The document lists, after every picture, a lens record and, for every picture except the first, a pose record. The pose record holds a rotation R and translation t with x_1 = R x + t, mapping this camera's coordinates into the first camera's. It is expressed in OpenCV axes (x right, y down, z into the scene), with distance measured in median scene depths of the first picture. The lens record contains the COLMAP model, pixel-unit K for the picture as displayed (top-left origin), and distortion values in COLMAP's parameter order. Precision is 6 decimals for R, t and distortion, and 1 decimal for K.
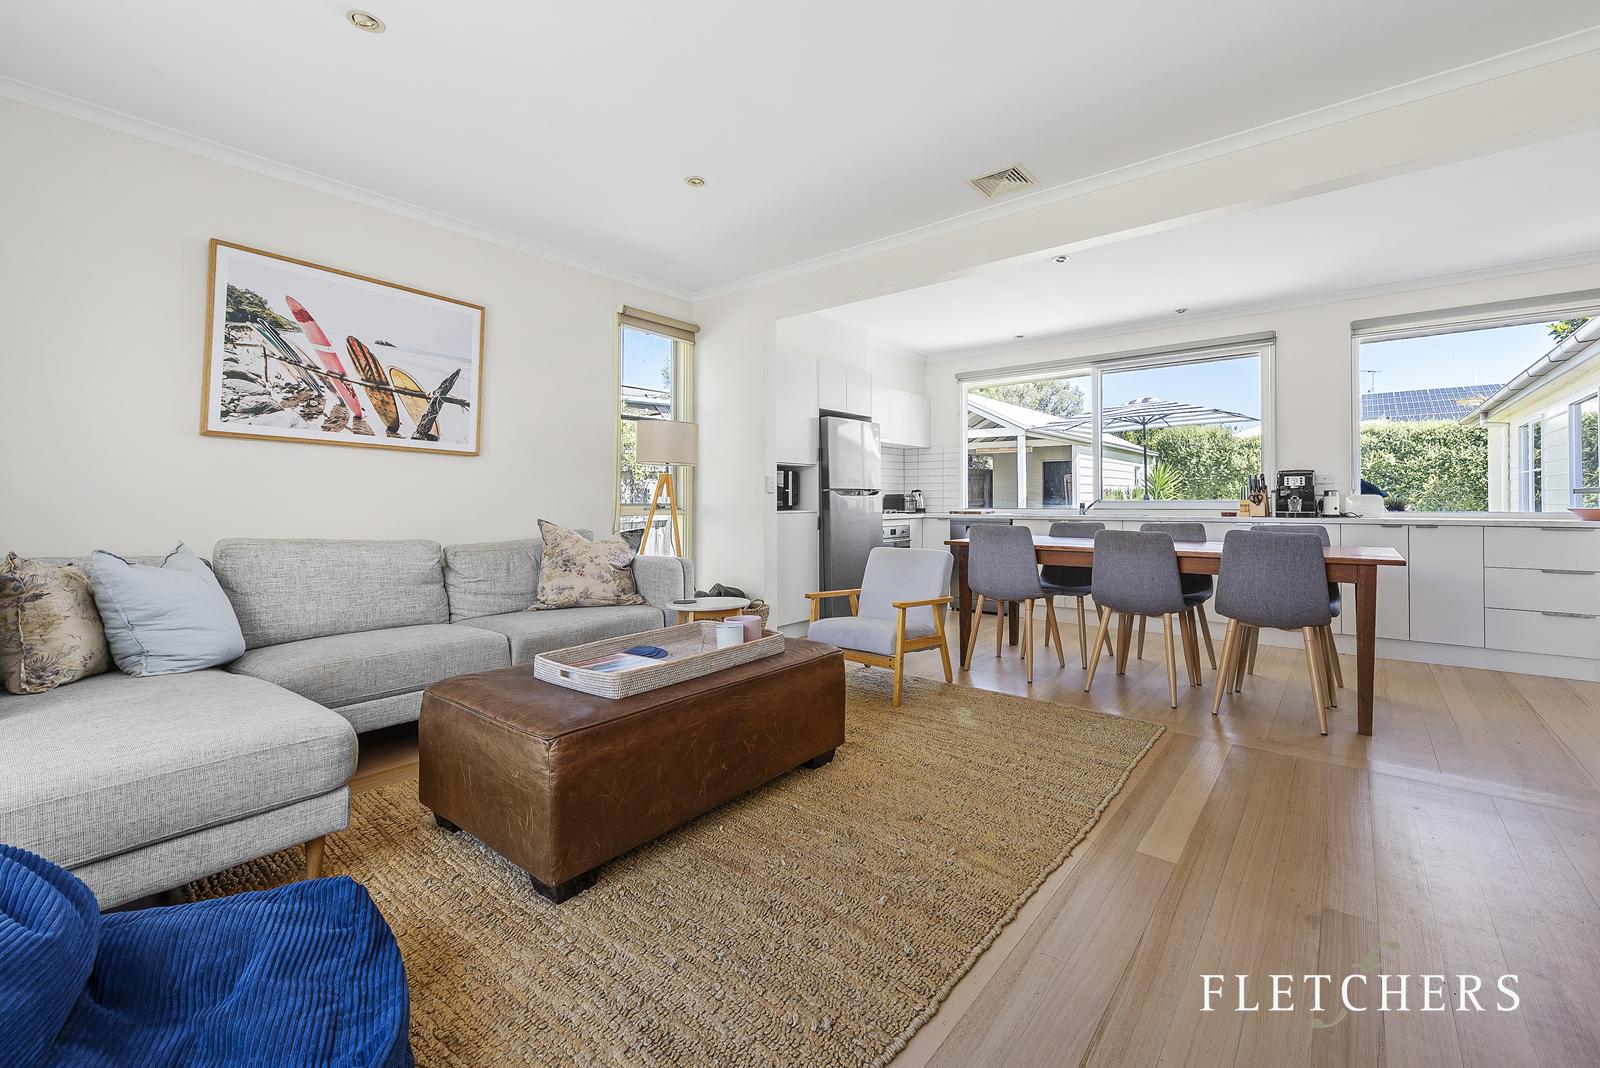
lens RADIAL K [[652.8, 0, 803.4], [0, 652.8, 497.9], [0, 0, 1]] dist [-0.003259, -0.000110]
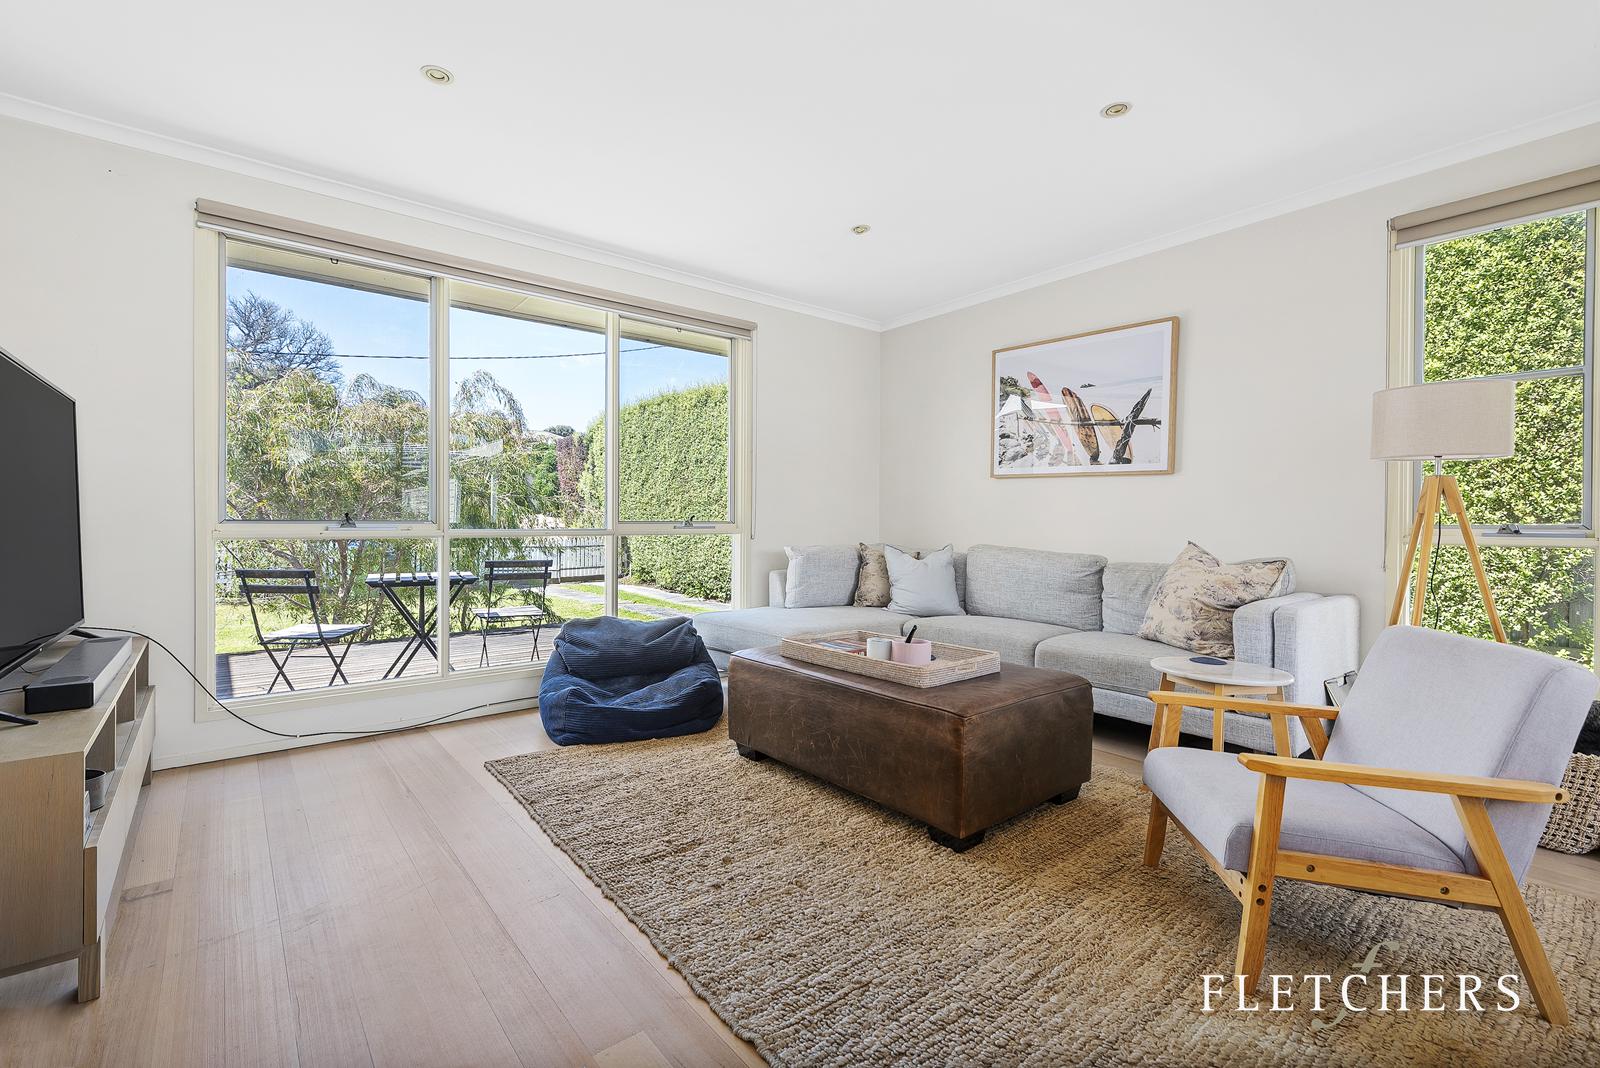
lens RADIAL K [[692.3, 0, 807.4], [0, 692.3, 521.0], [0, 0, 1]] dist [-0.005372, -0.000419]
pose [[-0.190436, -0.000674, -0.981699, 0.663306], [0.001853, 0.999998, -0.001046, 0.006222], [0.981698, -0.002018, -0.190434, 0.736408]]
